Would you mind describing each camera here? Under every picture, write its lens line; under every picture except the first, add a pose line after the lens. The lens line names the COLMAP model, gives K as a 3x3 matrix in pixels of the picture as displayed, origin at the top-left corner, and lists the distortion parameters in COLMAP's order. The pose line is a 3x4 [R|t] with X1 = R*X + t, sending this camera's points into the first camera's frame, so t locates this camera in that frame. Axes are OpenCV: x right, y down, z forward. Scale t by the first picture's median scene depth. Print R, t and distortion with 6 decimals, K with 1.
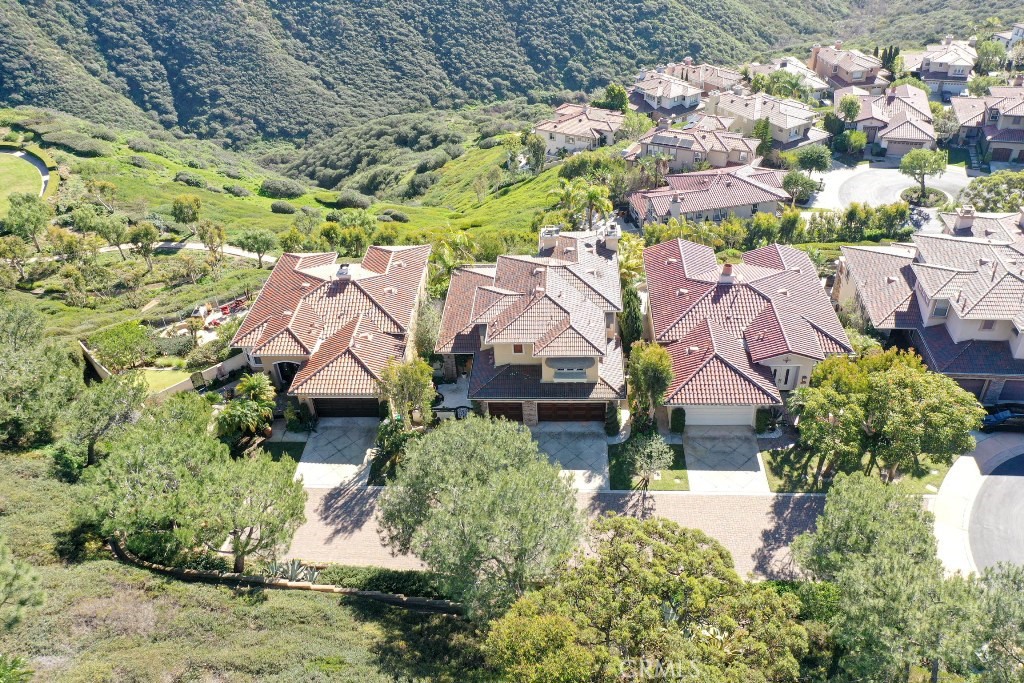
lens RADIAL K [[790.2, 0, 512.5], [0, 790.2, 361.6], [0, 0, 1]] dist [0.019656, -0.001933]
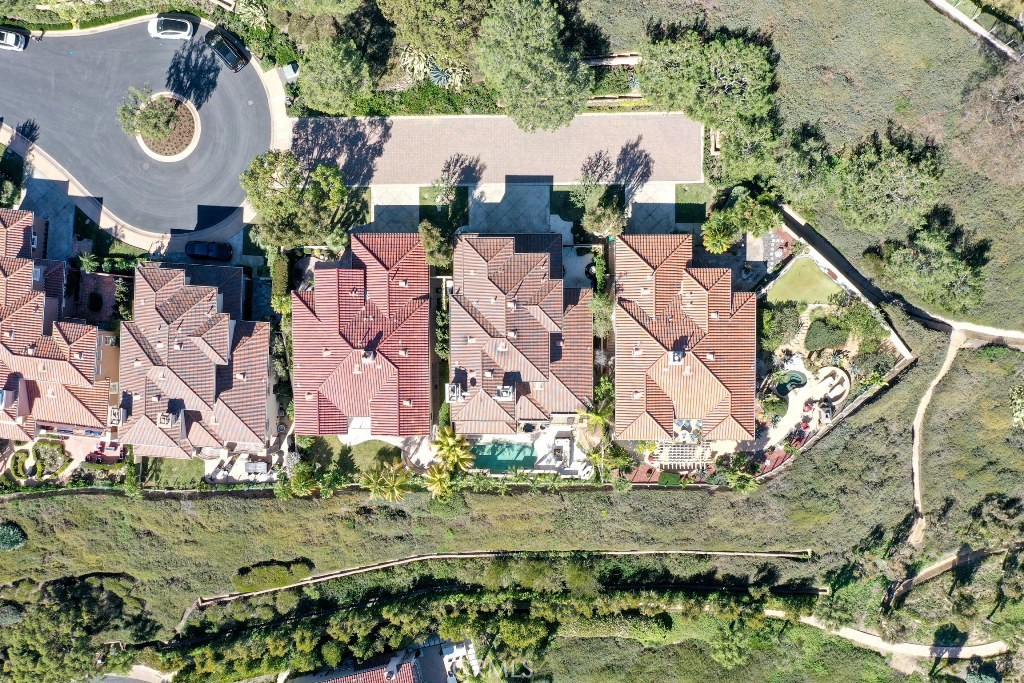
lens RADIAL K [[790.2, 0, 512.5], [0, 790.2, 361.6], [0, 0, 1]] dist [0.019656, -0.001933]
pose [[-0.992918, 0.054376, 0.105625, -0.015537], [0.045701, -0.645848, 0.762097, -0.176195], [0.109658, 0.761527, 0.638790, 0.036224]]
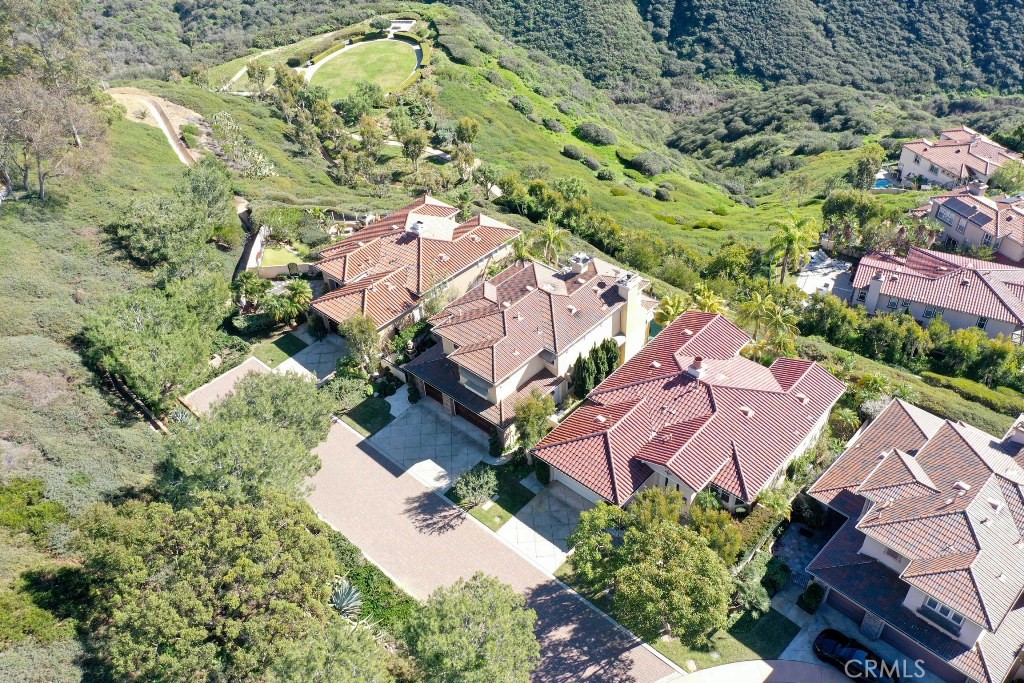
lens RADIAL K [[790.2, 0, 512.5], [0, 790.2, 361.6], [0, 0, 1]] dist [0.019656, -0.001933]
pose [[0.778321, 0.416061, -0.470224, 0.088570], [-0.372868, 0.908849, 0.186985, -0.034512], [0.505159, 0.029797, 0.862512, 0.012578]]
